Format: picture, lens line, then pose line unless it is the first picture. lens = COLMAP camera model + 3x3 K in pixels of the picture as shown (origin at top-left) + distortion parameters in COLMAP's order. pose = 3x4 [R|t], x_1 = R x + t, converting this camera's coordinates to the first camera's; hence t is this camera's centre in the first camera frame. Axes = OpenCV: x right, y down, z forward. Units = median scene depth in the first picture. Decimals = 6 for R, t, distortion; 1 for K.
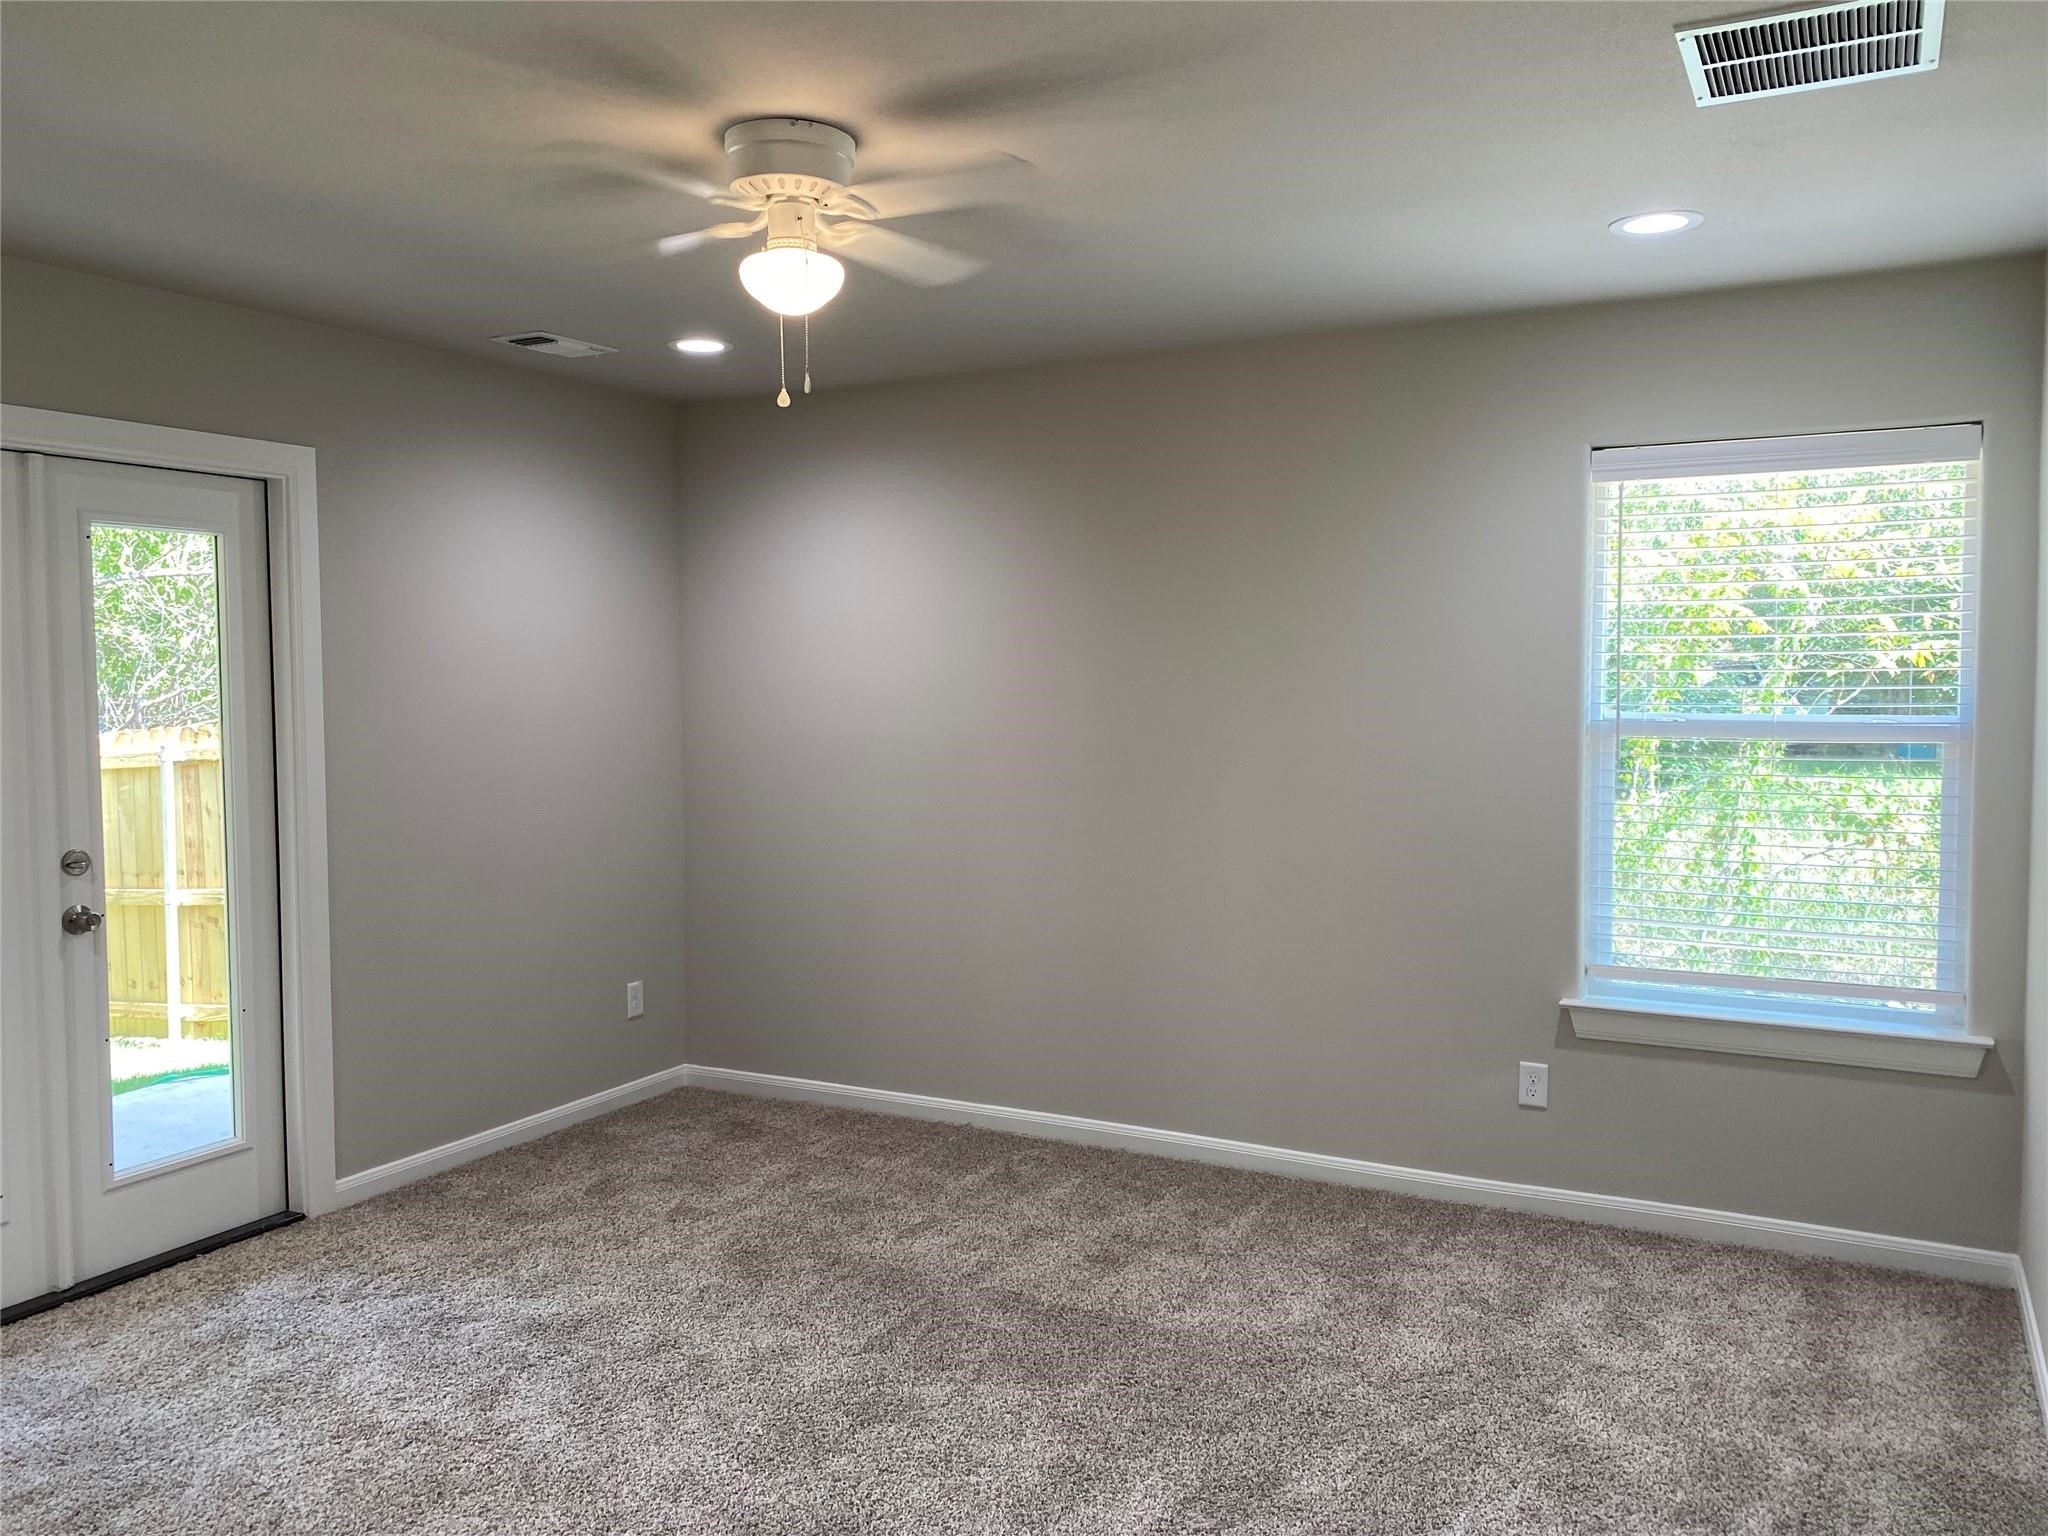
lens RADIAL K [[1575.7, 0, 1027.0], [0, 1575.7, 755.2], [0, 0, 1]] dist [0.018110, -0.015941]
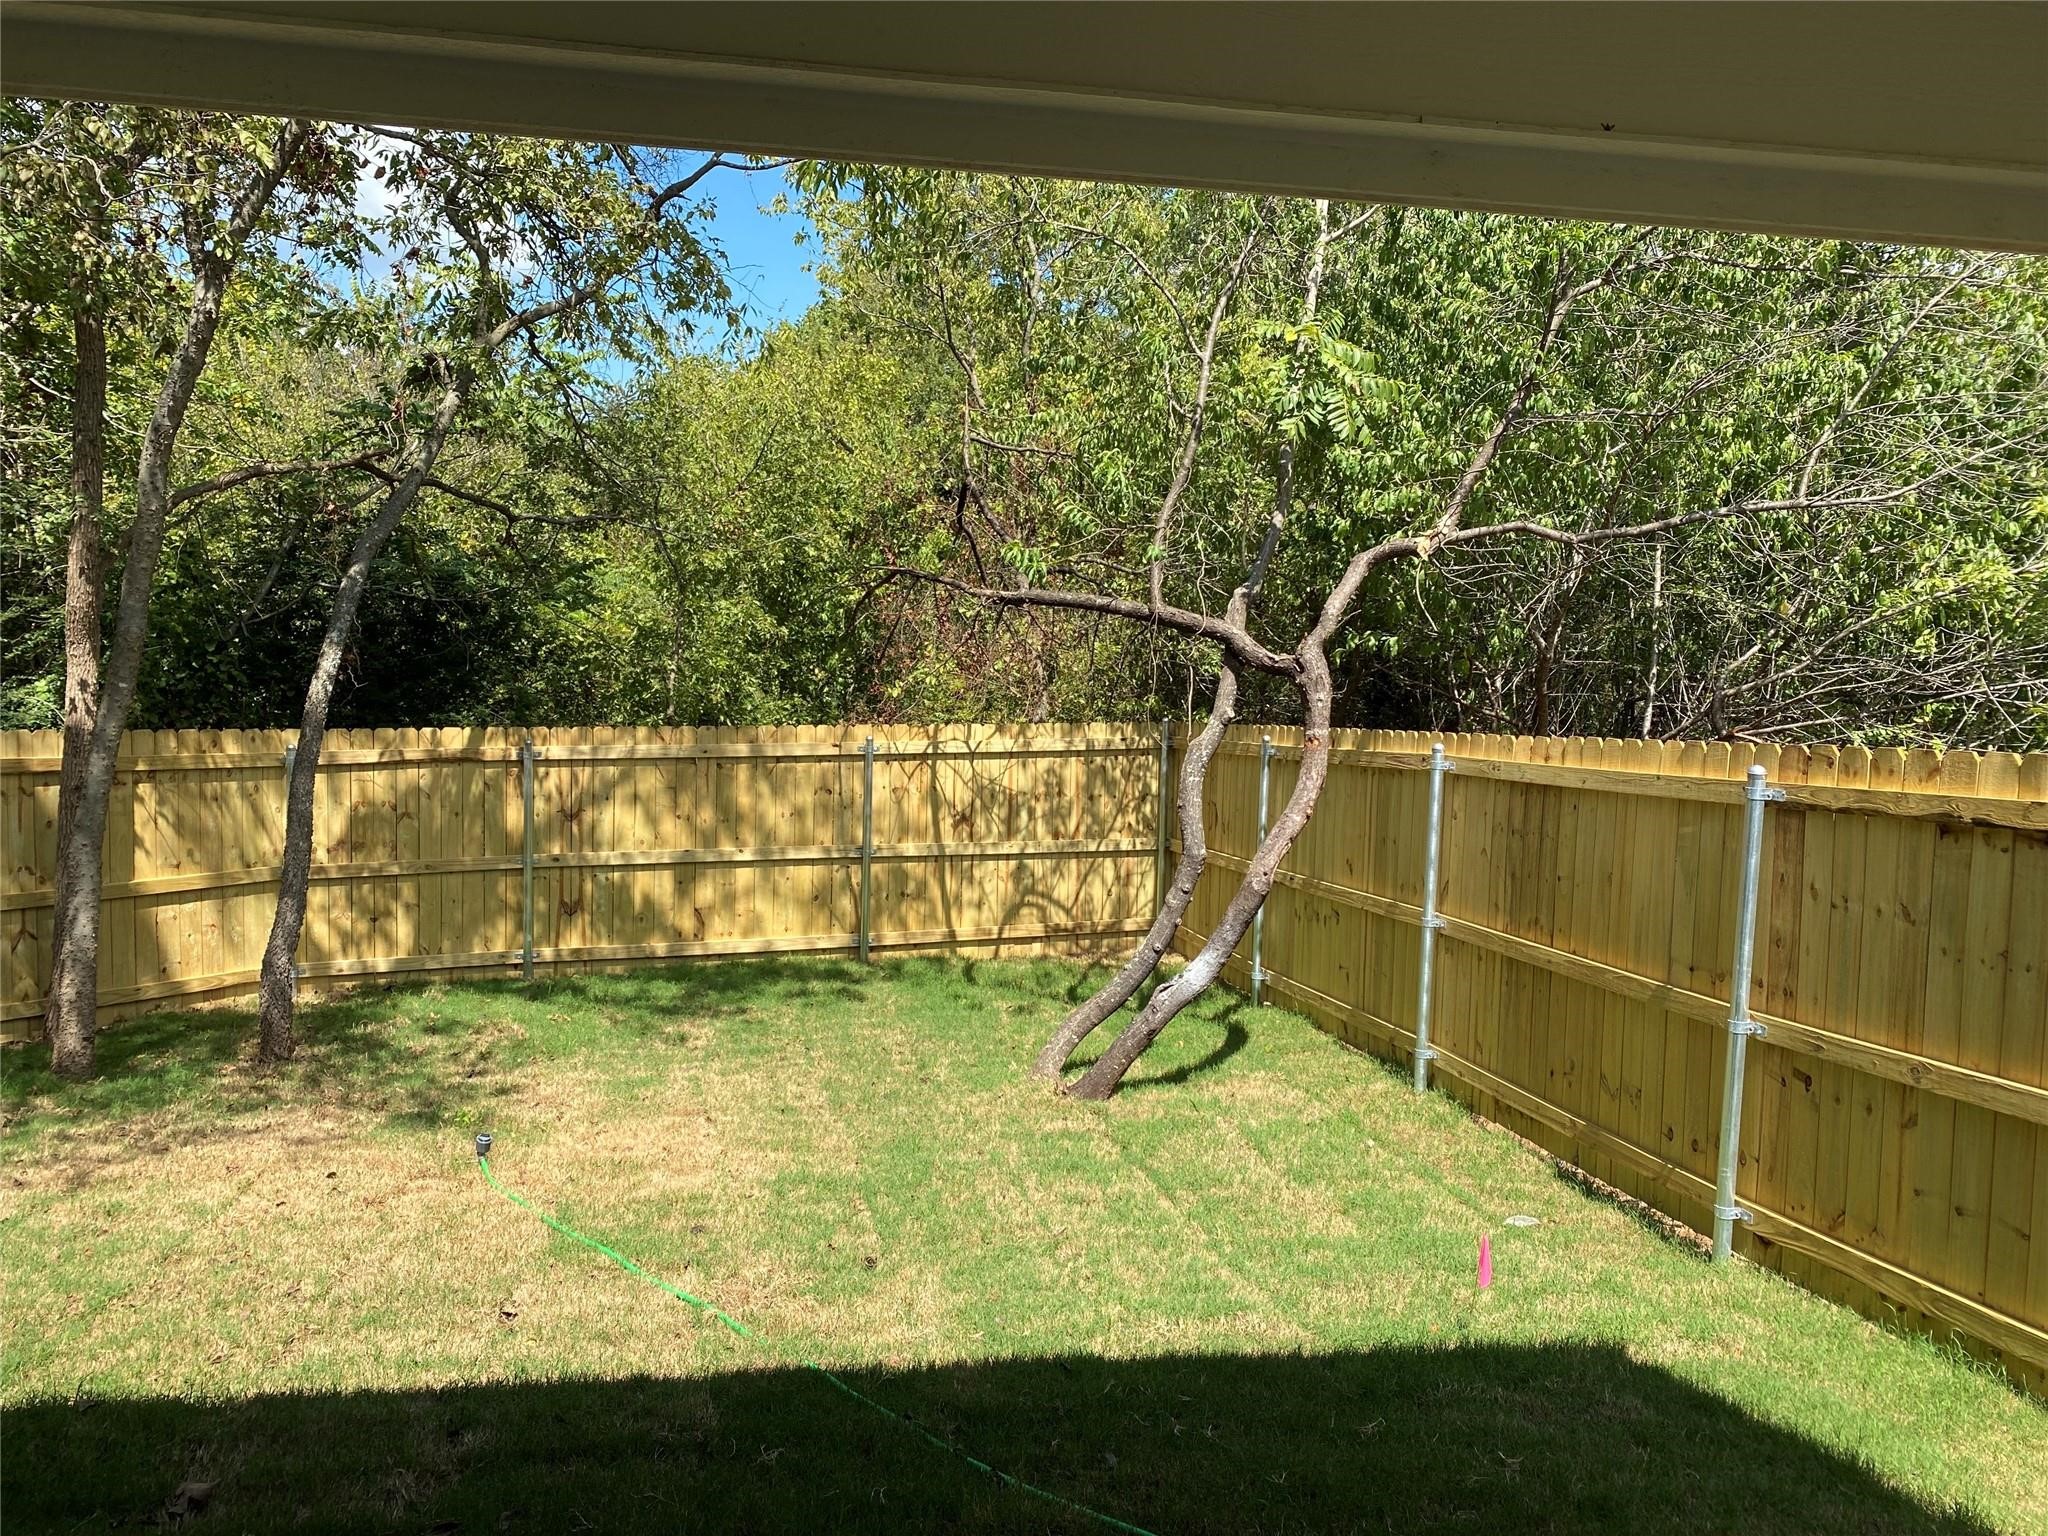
lens RADIAL K [[1575.7, 0, 1027.0], [0, 1575.7, 755.2], [0, 0, 1]] dist [0.018110, -0.015941]
pose [[0.603410, 0.091064, -0.792215, -0.517151], [-0.078024, 0.995434, 0.054994, -0.055695], [0.793605, 0.028628, 0.607759, 0.906094]]
